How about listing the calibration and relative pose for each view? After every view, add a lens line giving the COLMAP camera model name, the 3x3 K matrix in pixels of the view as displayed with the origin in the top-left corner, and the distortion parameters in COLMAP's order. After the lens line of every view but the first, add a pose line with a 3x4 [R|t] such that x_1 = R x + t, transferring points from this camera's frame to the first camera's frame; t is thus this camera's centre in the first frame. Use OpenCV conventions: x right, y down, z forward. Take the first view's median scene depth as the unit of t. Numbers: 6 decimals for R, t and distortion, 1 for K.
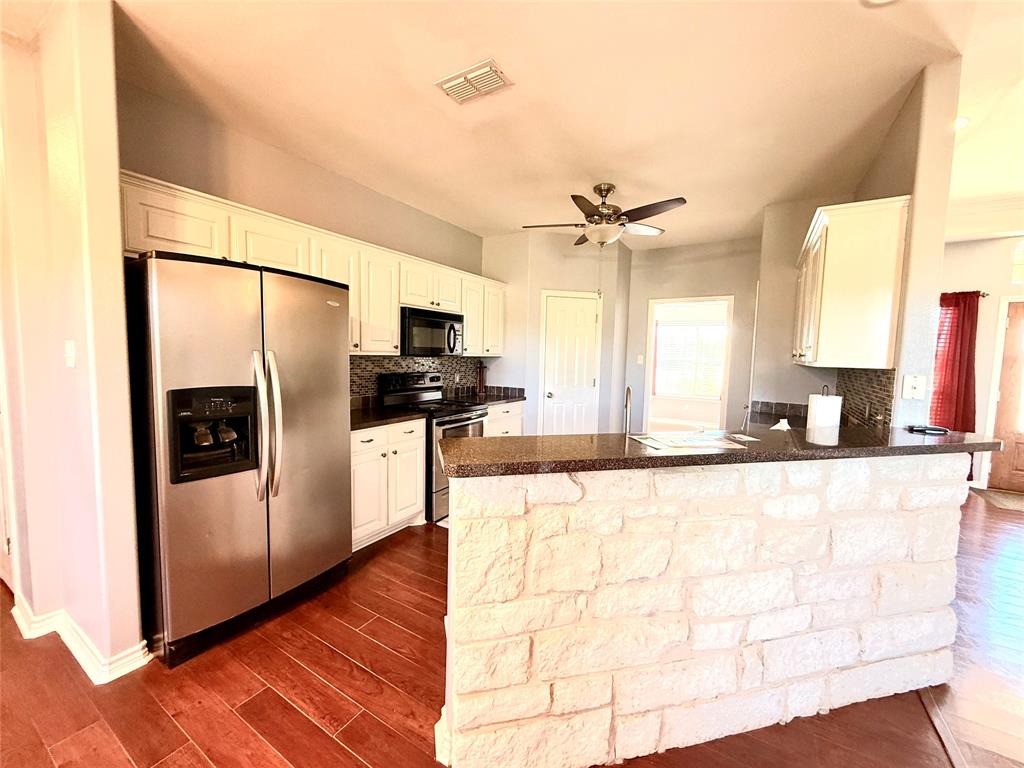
lens RADIAL K [[409.2, 0, 511.7], [0, 409.2, 384.8], [0, 0, 1]] dist [-0.000175, 0.000886]
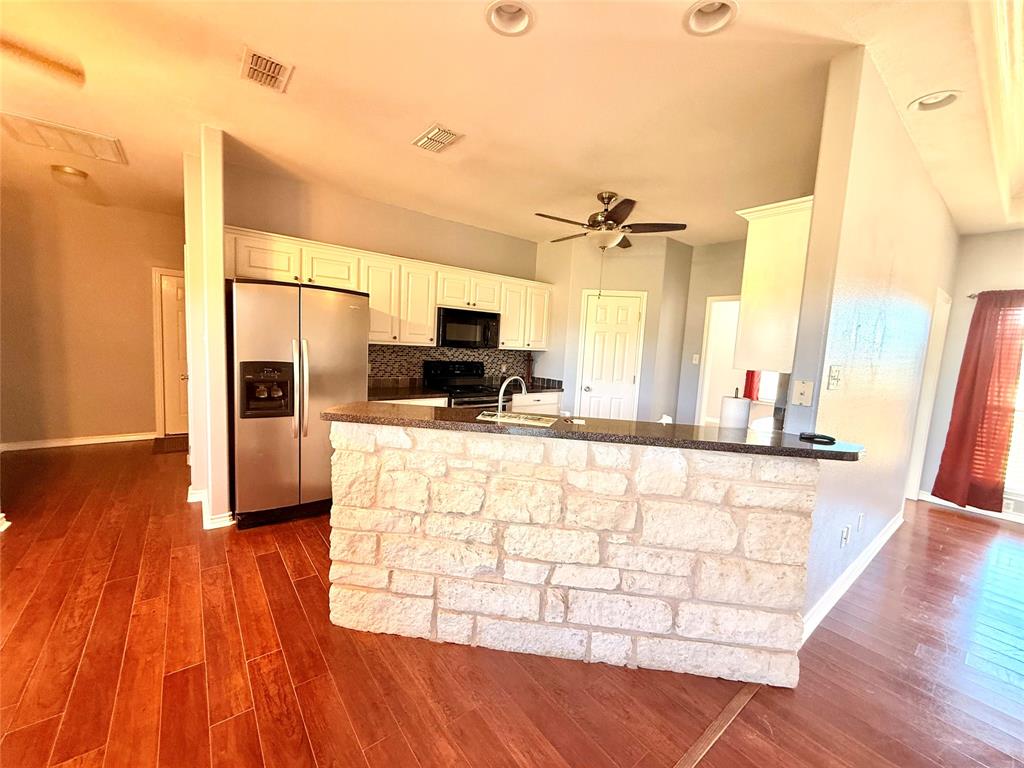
lens RADIAL K [[409.2, 0, 511.2], [0, 409.2, 384.7], [0, 0, 1]] dist [-0.000175, 0.000886]
pose [[0.937462, 0.062691, -0.342396, 0.755731], [-0.058059, 0.998030, 0.023772, 0.003369], [0.343211, -0.002406, 0.939255, -0.181442]]
